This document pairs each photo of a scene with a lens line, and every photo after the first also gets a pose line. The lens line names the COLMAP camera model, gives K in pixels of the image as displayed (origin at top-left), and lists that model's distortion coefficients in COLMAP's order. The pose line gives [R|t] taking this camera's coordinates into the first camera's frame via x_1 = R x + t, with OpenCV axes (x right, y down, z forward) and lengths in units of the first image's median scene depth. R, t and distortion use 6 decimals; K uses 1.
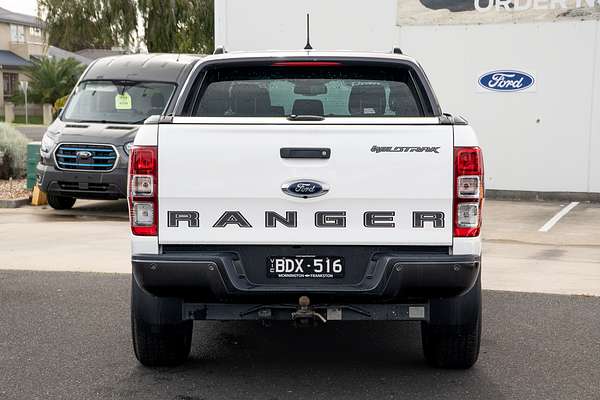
lens RADIAL K [[1214.4, 0, 300.0], [0, 1214.4, 200.0], [0, 0, 1]] dist [0.598168, 0.313833]
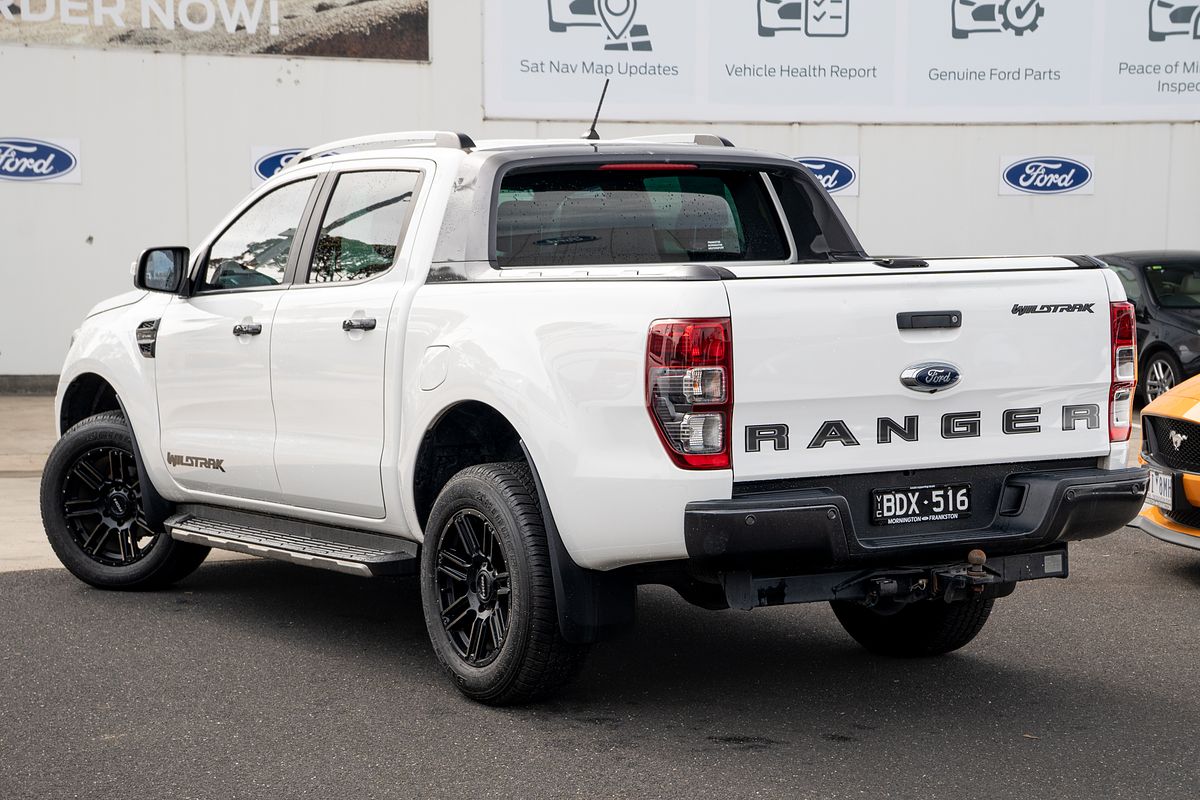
lens RADIAL K [[2428.7, 0, 600.0], [0, 2428.7, 400.0], [0, 0, 1]] dist [0.598168, 0.313833]
pose [[0.842966, -0.049479, 0.535687, -0.798630], [0.046337, 0.998739, 0.019332, -0.029550], [-0.535968, 0.008526, 0.844195, 0.036239]]
